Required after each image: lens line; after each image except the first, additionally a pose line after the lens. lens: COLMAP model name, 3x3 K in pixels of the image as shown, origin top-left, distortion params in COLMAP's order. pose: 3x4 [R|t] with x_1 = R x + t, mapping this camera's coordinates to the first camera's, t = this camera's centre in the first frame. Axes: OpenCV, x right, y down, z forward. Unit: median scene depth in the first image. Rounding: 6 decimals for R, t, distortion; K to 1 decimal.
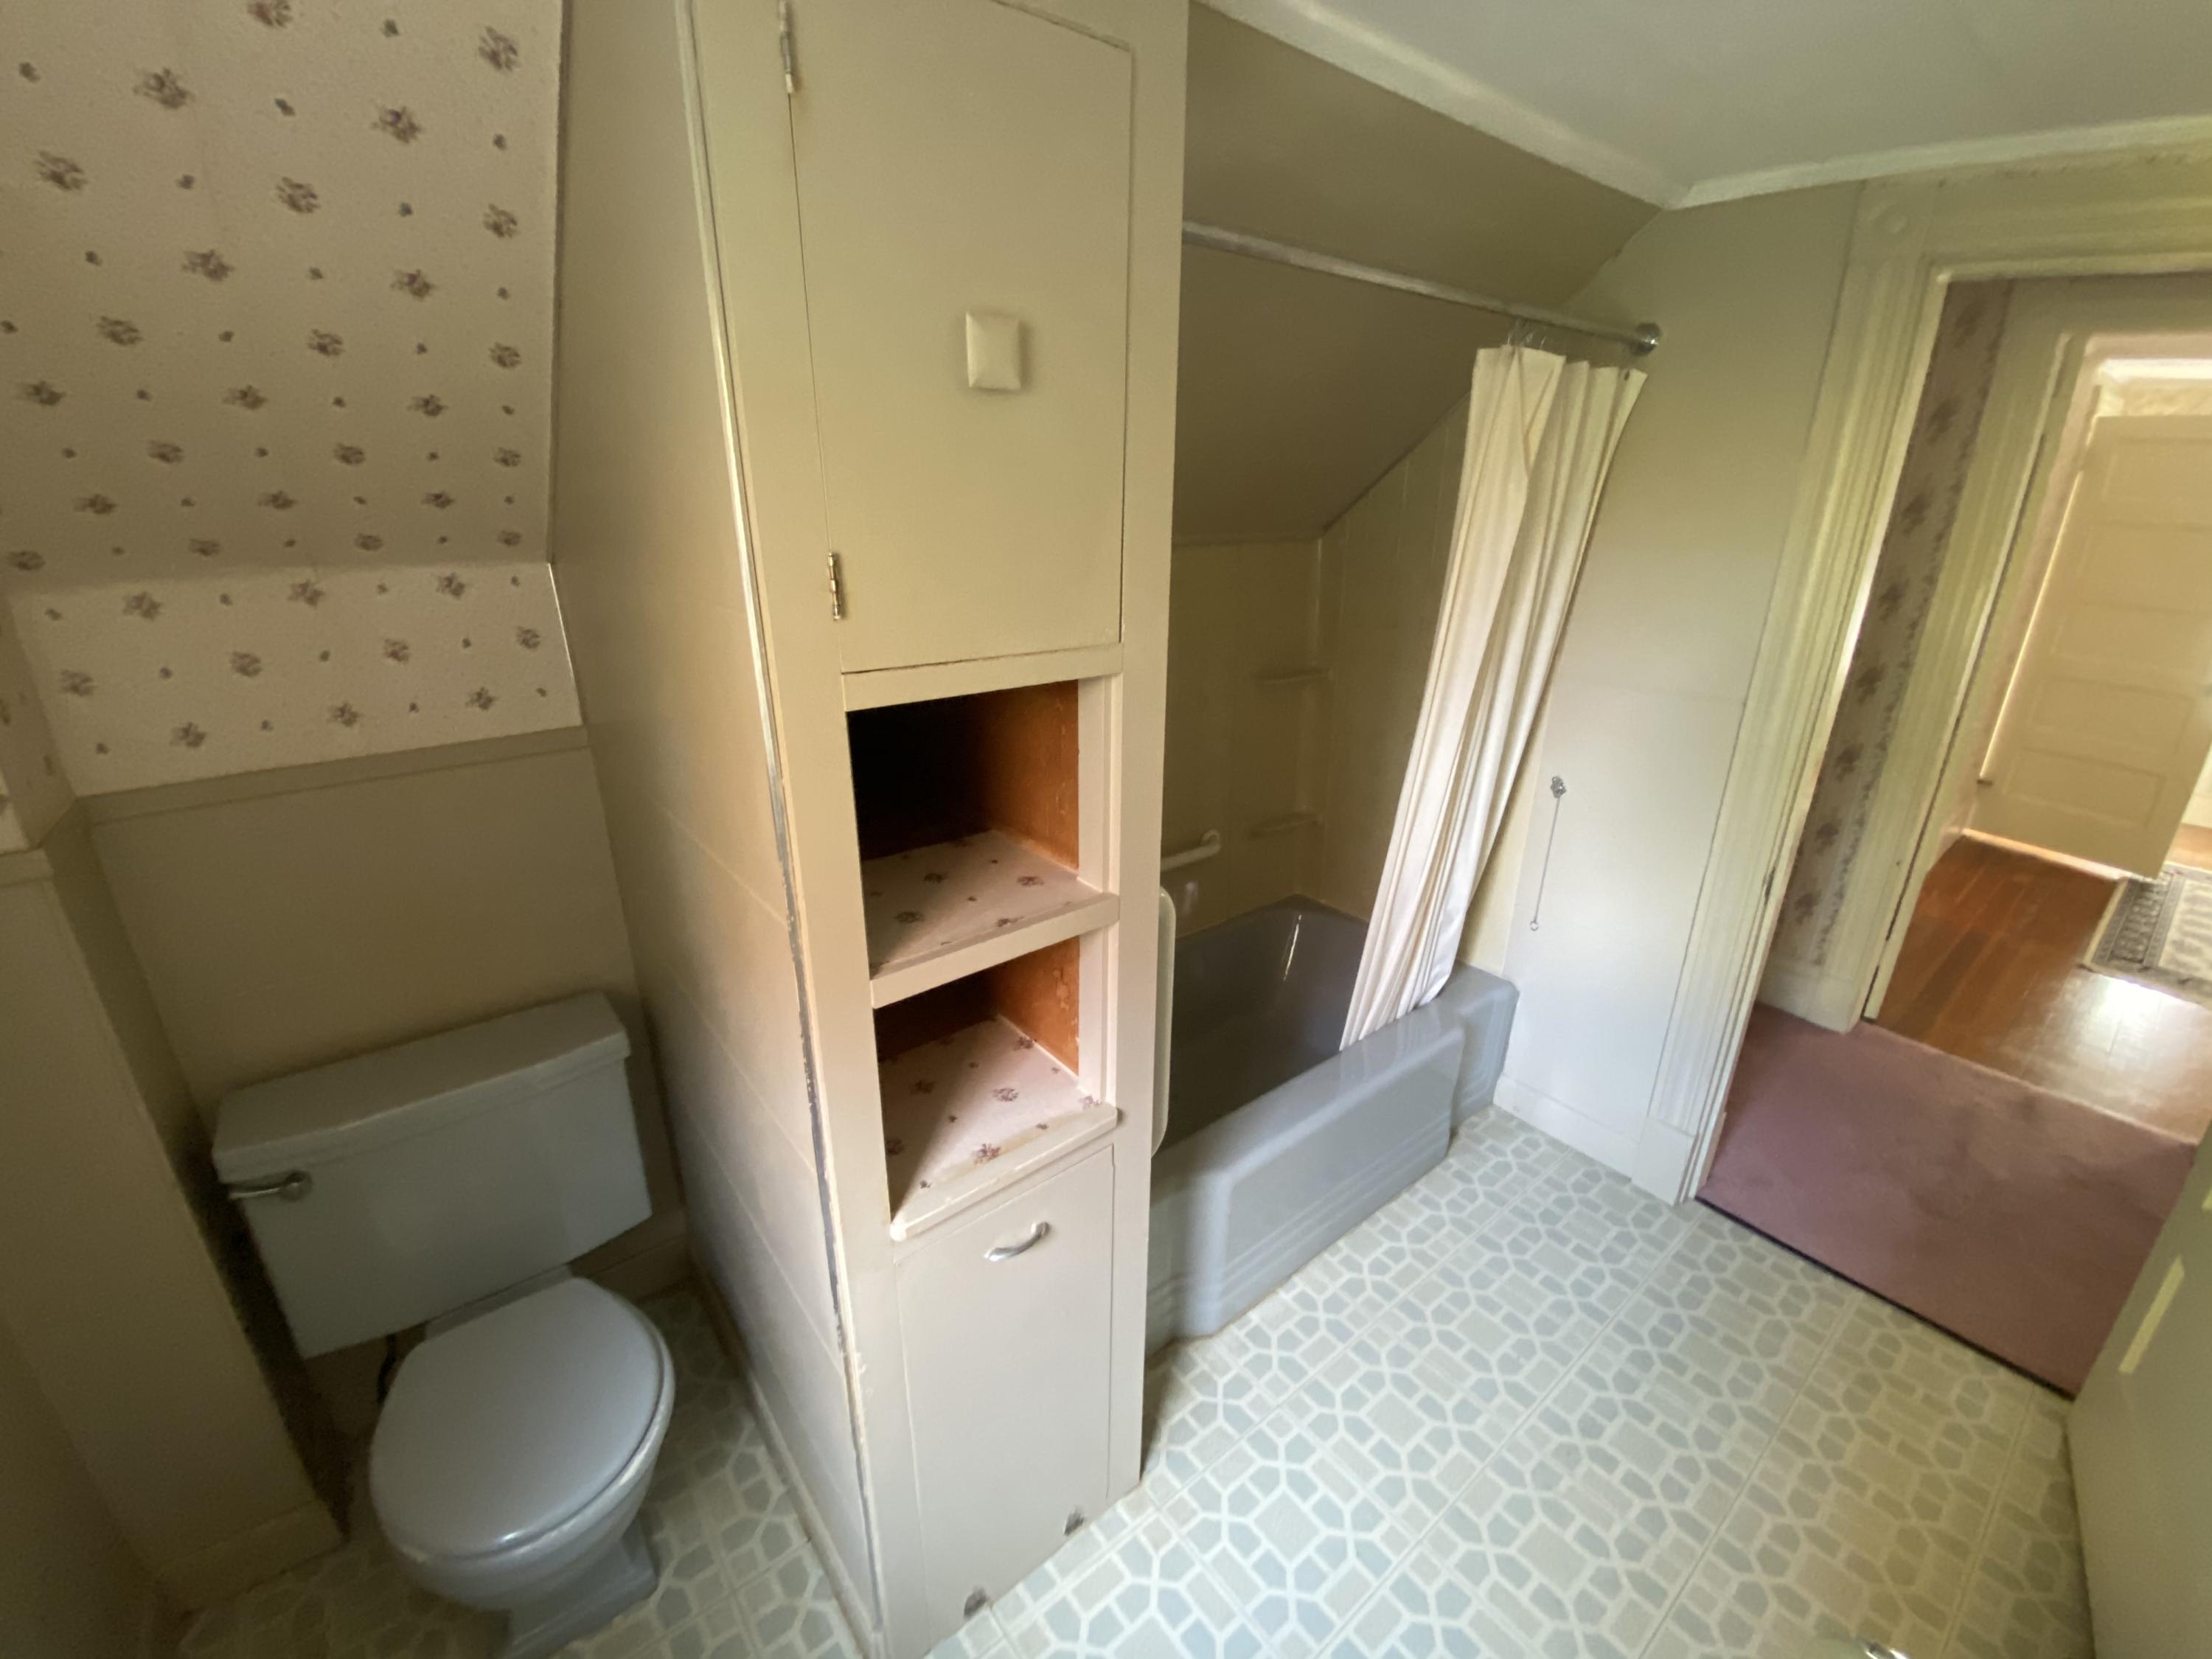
lens RADIAL K [[908.1, 0, 1102.5], [0, 908.1, 832.4], [0, 0, 1]] dist [0.021387, -0.022579]
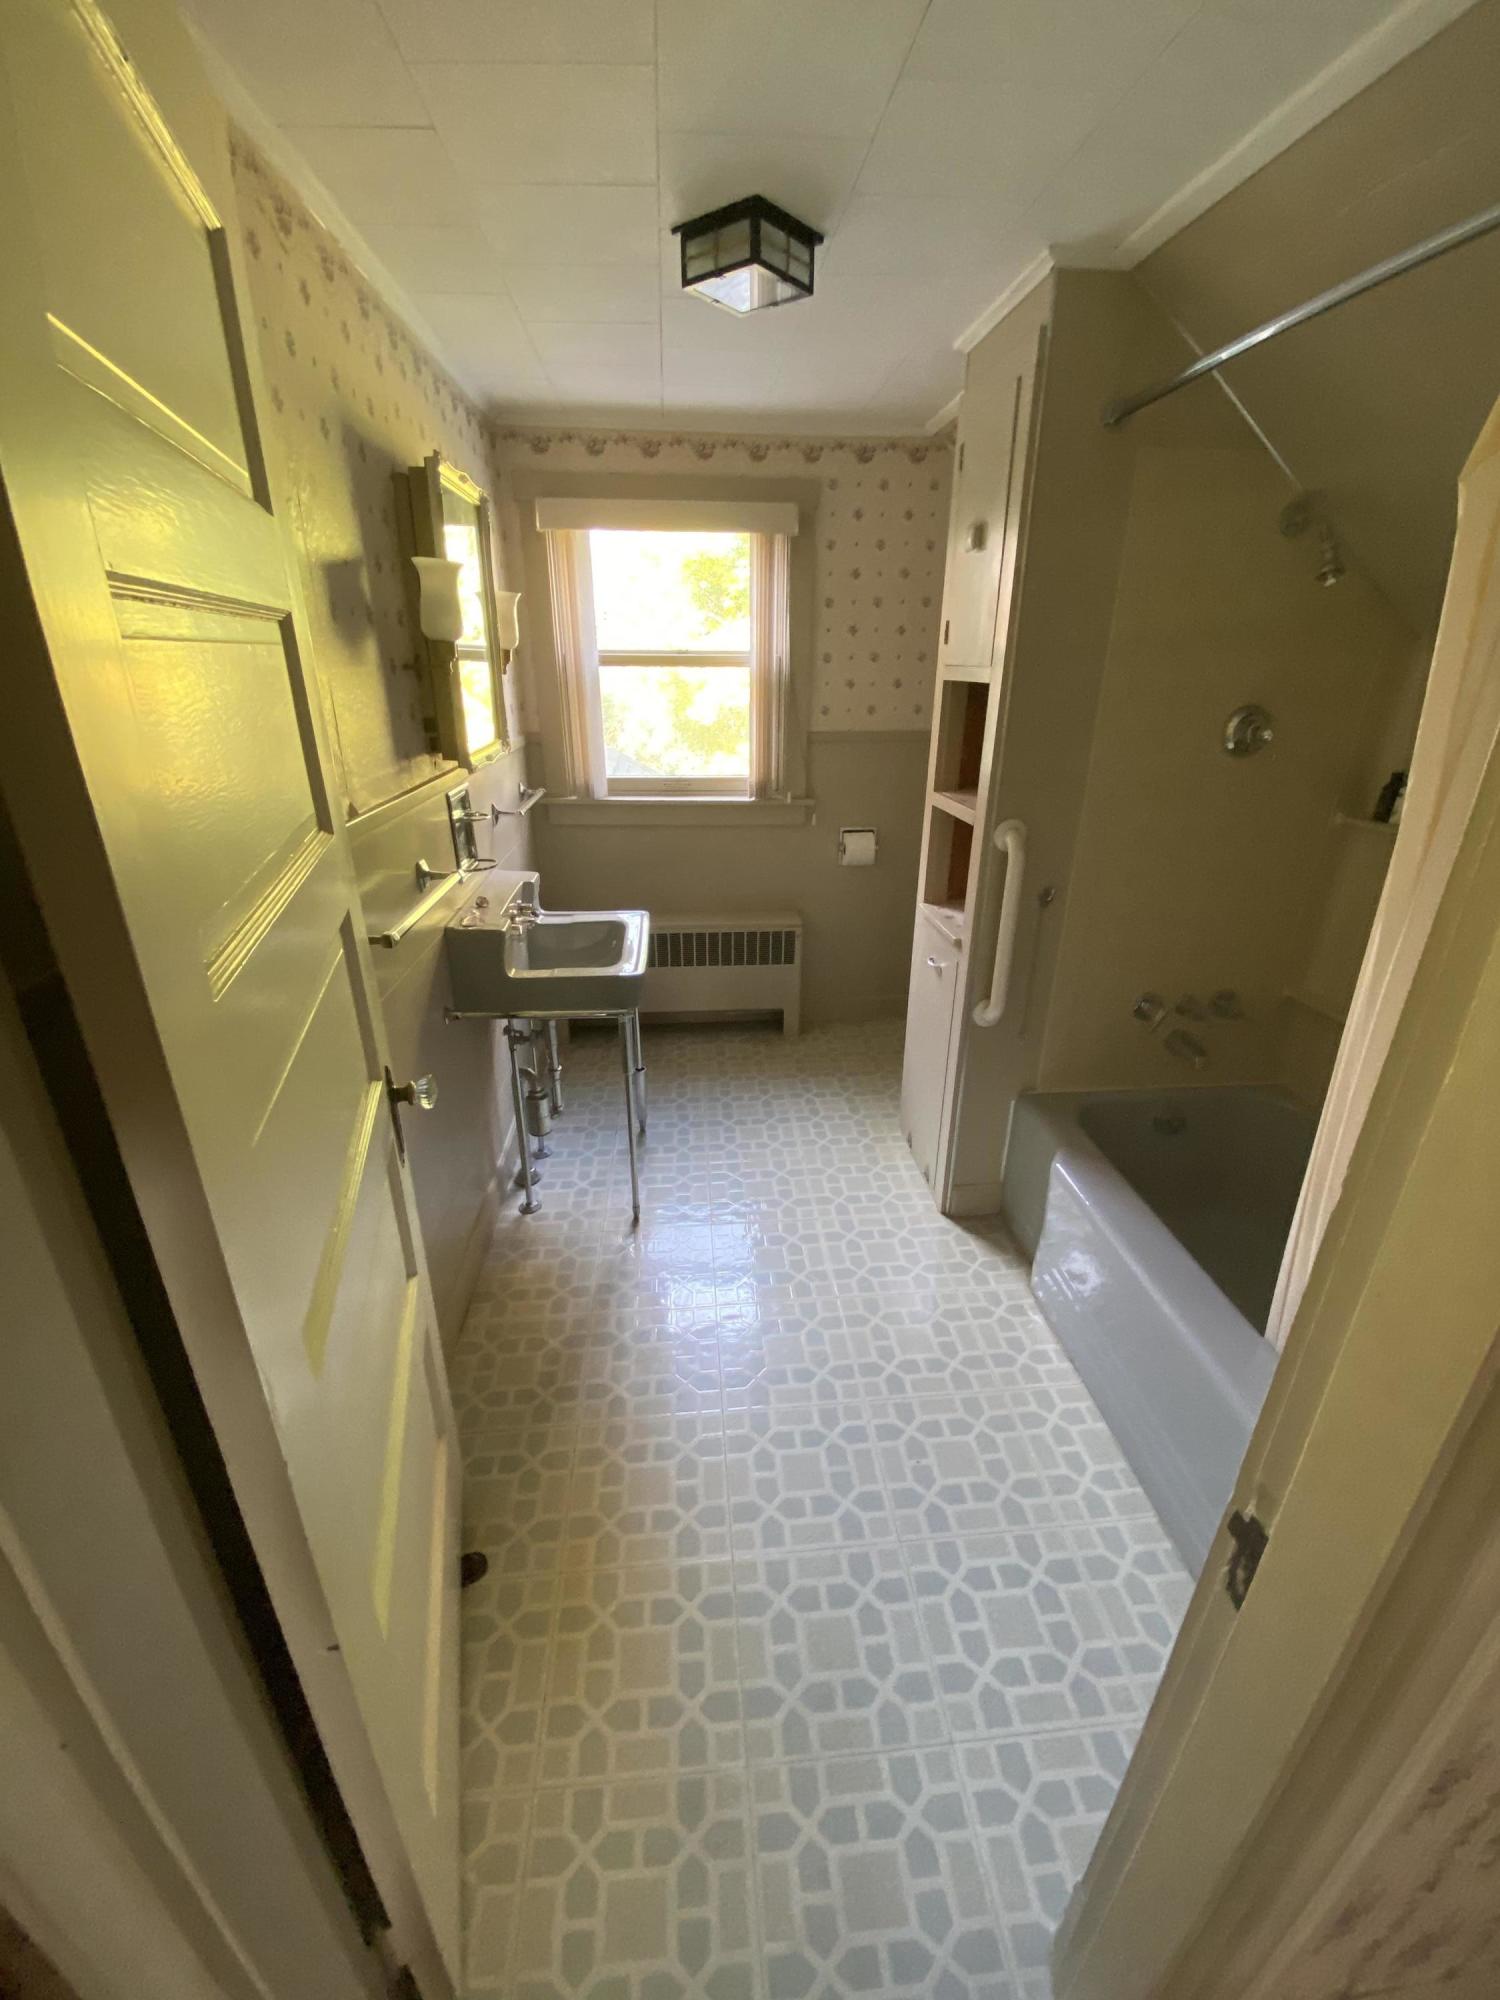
lens RADIAL K [[821.1, 0, 724.2], [0, 821.1, 1000.2], [0, 0, 1]] dist [0.021387, -0.022579]
pose [[-0.578162, 0.306763, -0.756059, 1.052303], [-0.284032, 0.793004, 0.538954, -0.236601], [0.764889, 0.526347, -0.371354, 0.864881]]
